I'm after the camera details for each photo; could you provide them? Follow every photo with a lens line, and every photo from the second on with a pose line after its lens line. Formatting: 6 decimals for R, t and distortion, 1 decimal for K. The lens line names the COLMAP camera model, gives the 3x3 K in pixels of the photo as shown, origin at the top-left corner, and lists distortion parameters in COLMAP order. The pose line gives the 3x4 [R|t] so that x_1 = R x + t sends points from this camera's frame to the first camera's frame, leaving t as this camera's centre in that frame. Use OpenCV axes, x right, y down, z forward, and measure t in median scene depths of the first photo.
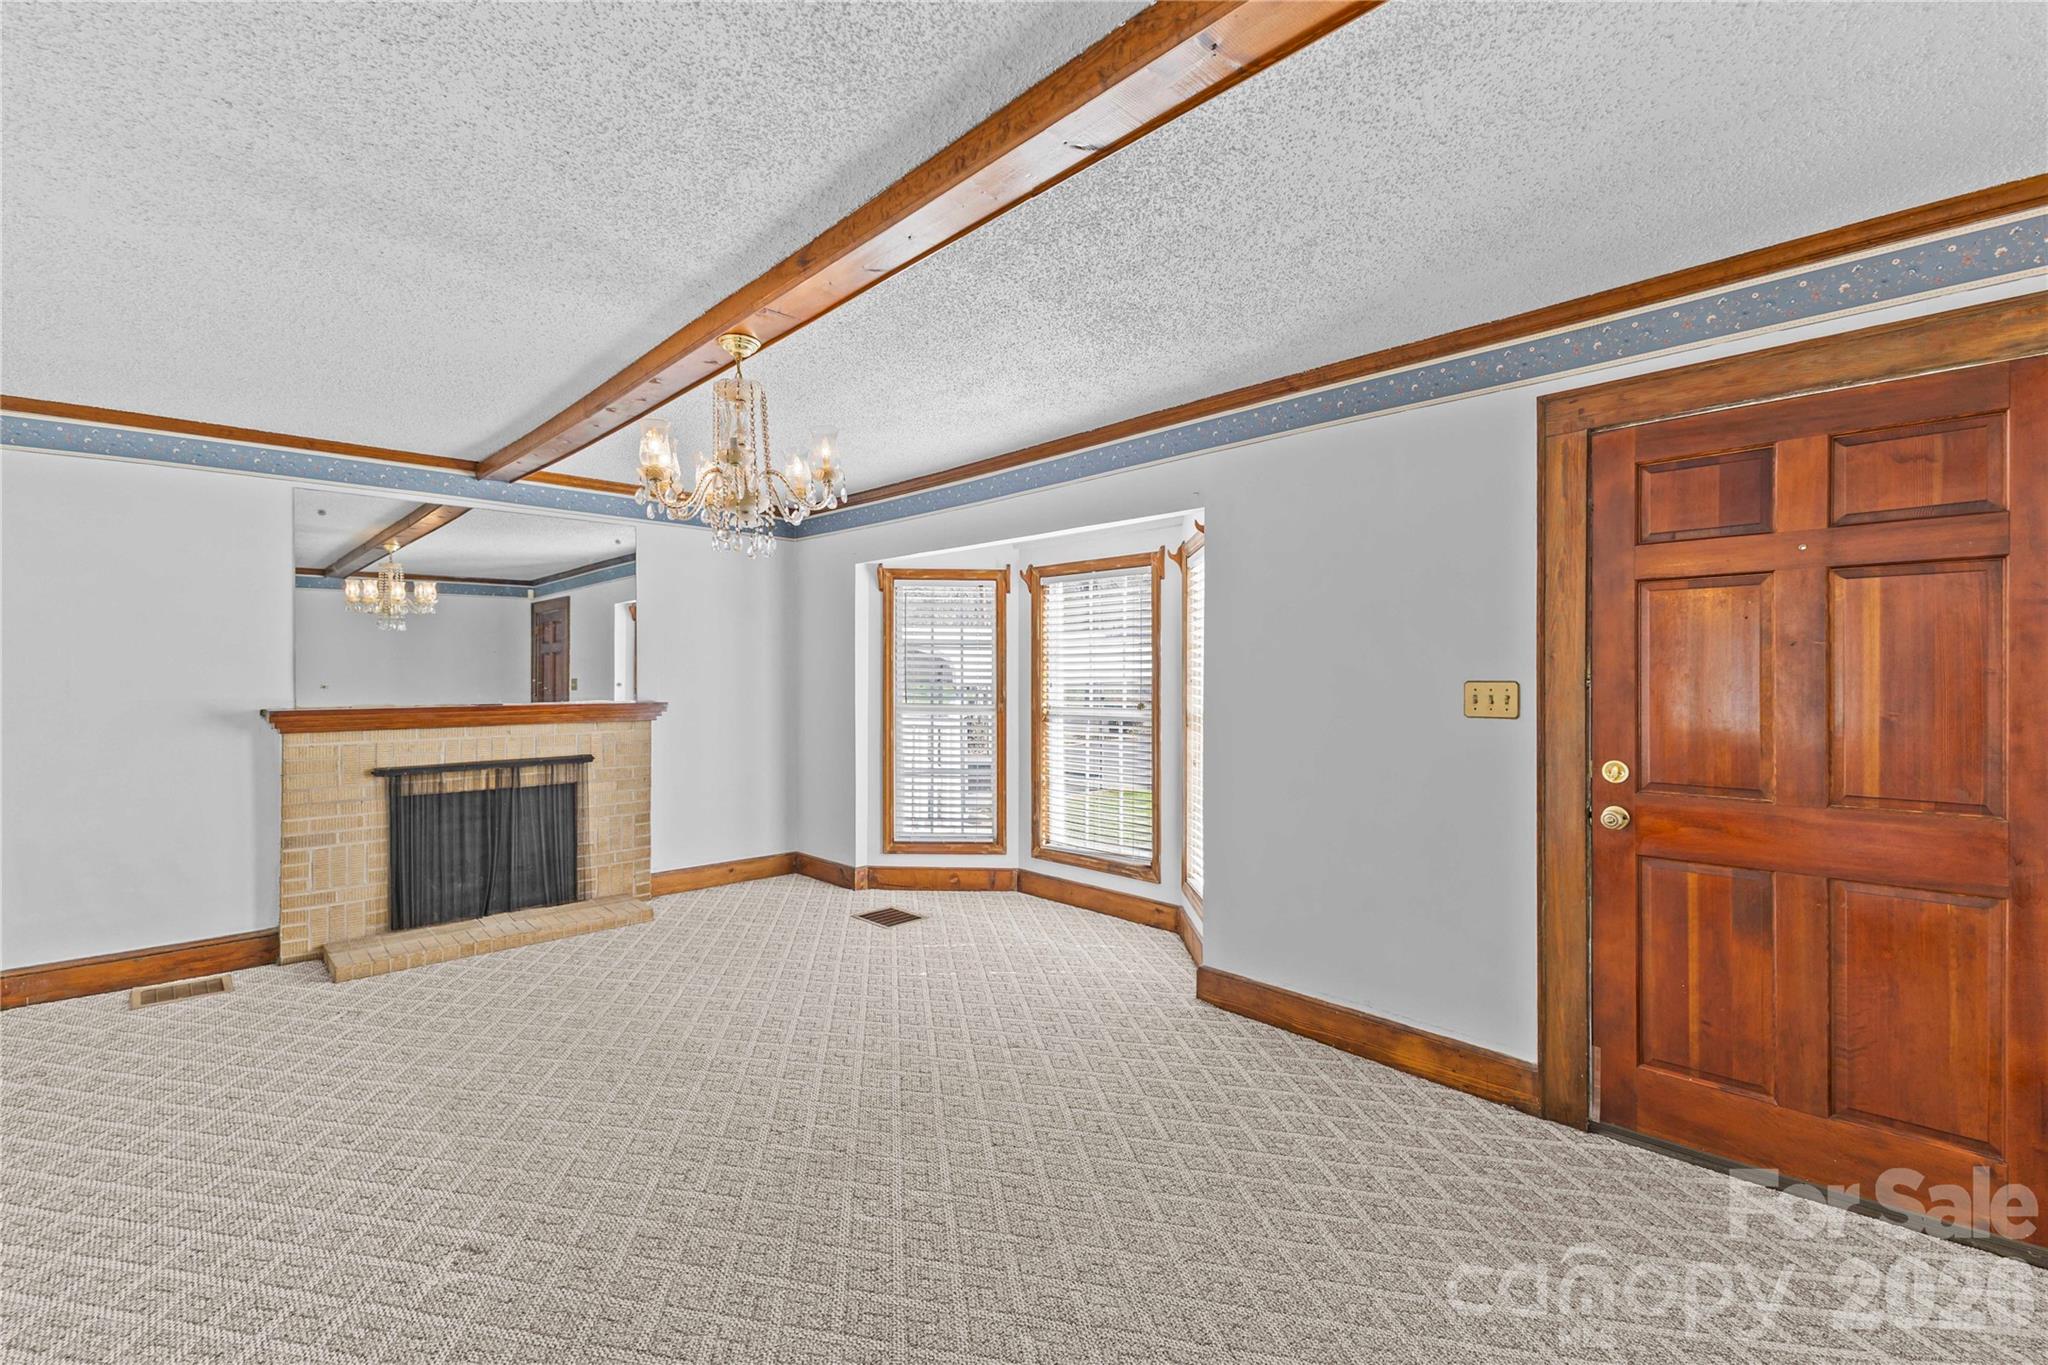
lens RADIAL K [[893.3, 0, 1025.1], [0, 893.3, 683.6], [0, 0, 1]] dist [0.013294, 0.000232]
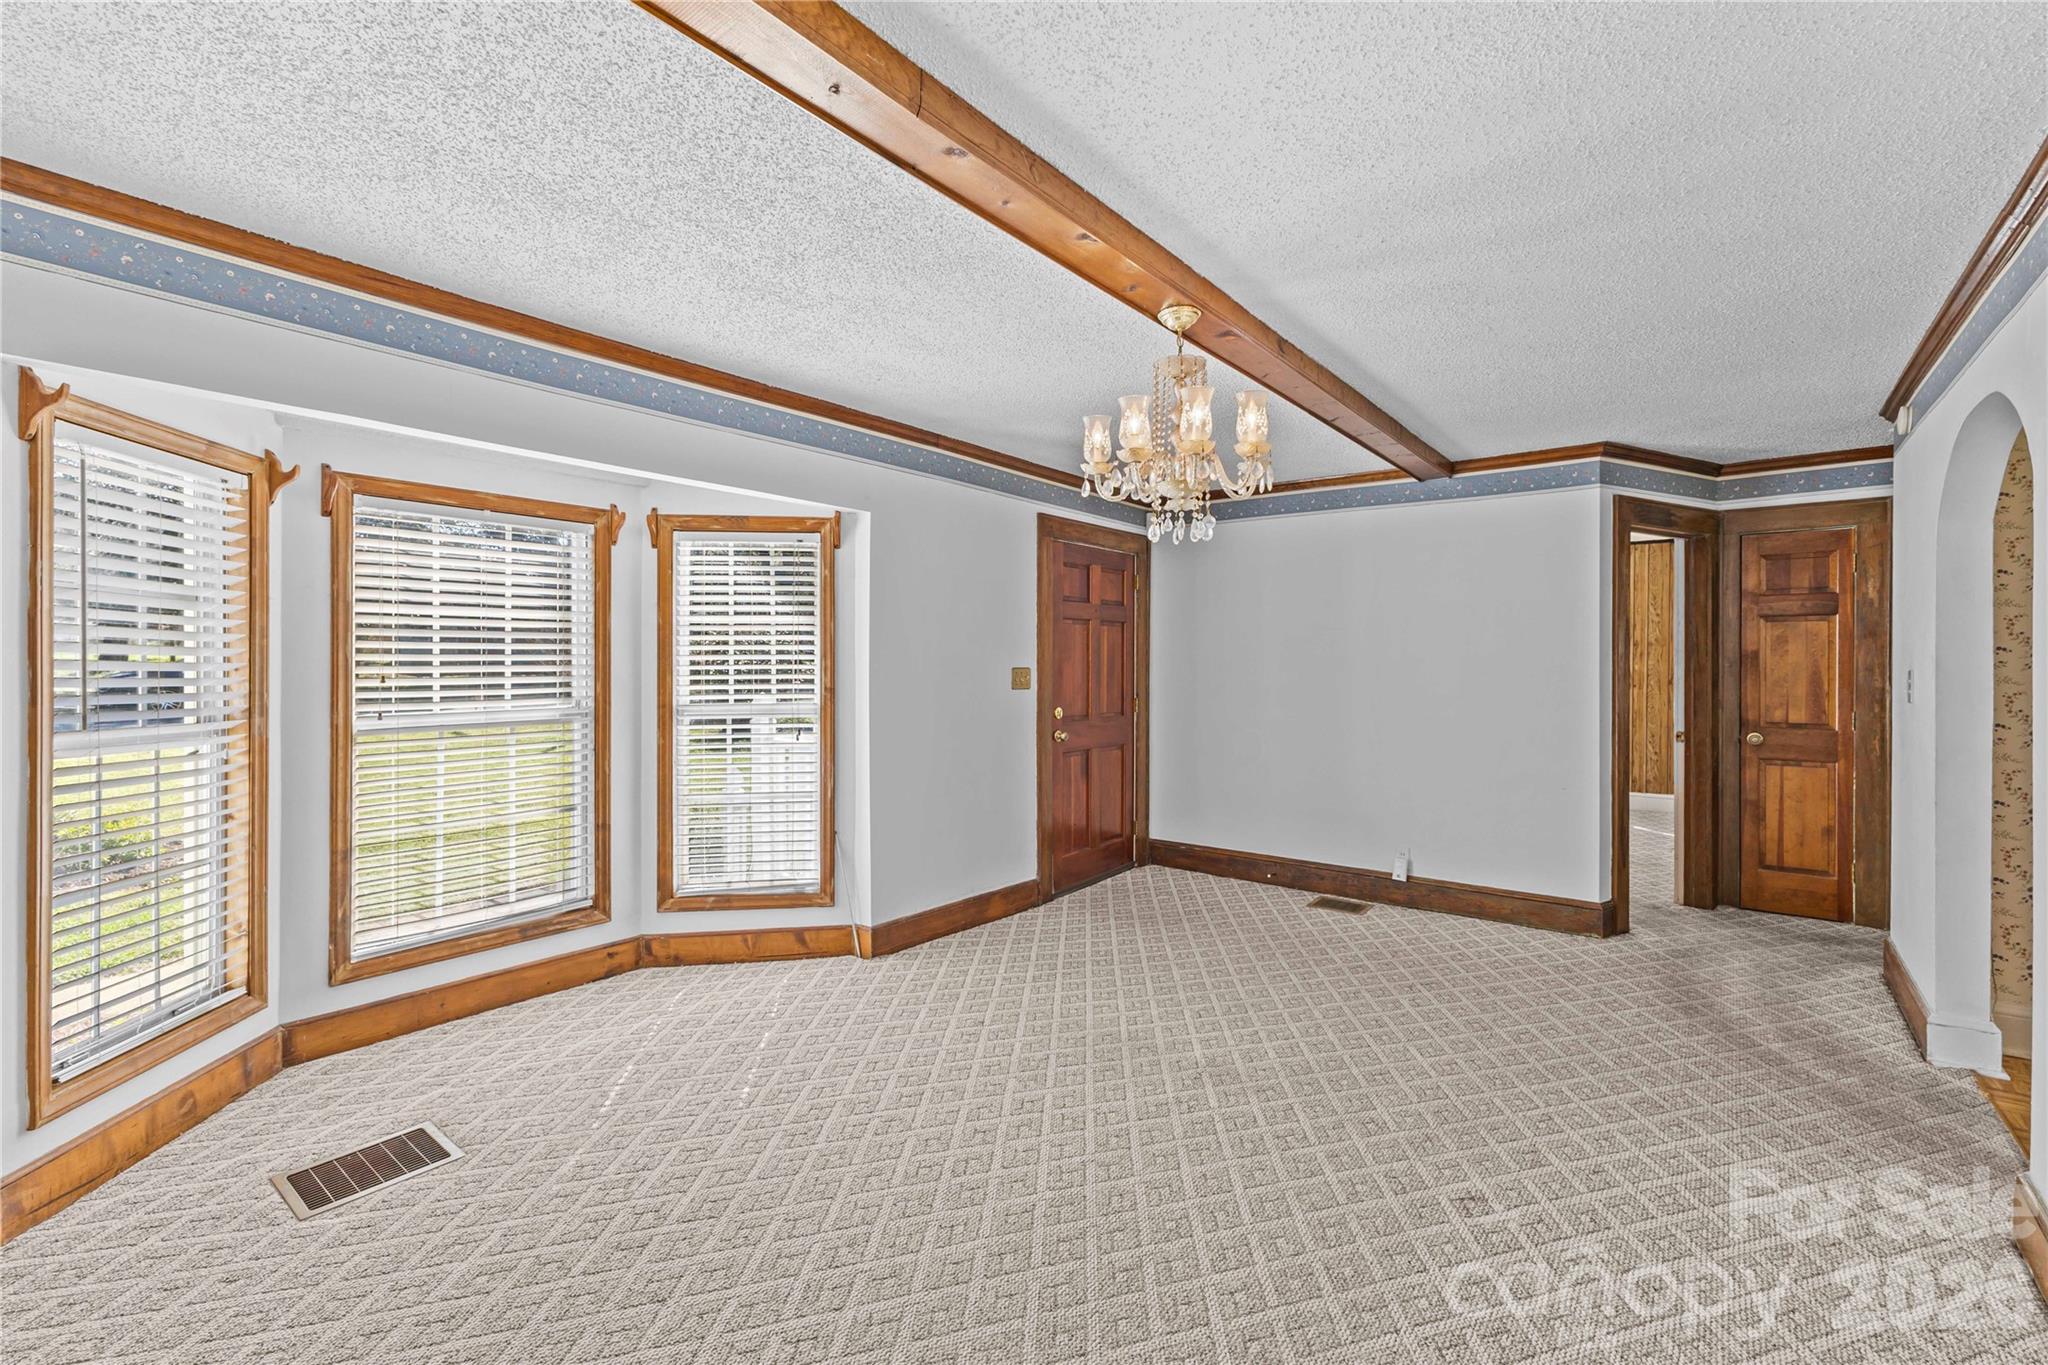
lens RADIAL K [[893.3, 0, 1025.4], [0, 893.3, 666.4], [0, 0, 1]] dist [0.013294, 0.000232]
pose [[-0.148203, -0.002880, 0.988953, -0.745353], [0.006461, 0.999972, 0.003881, -0.007729], [-0.988936, 0.006964, -0.148180, 0.788164]]
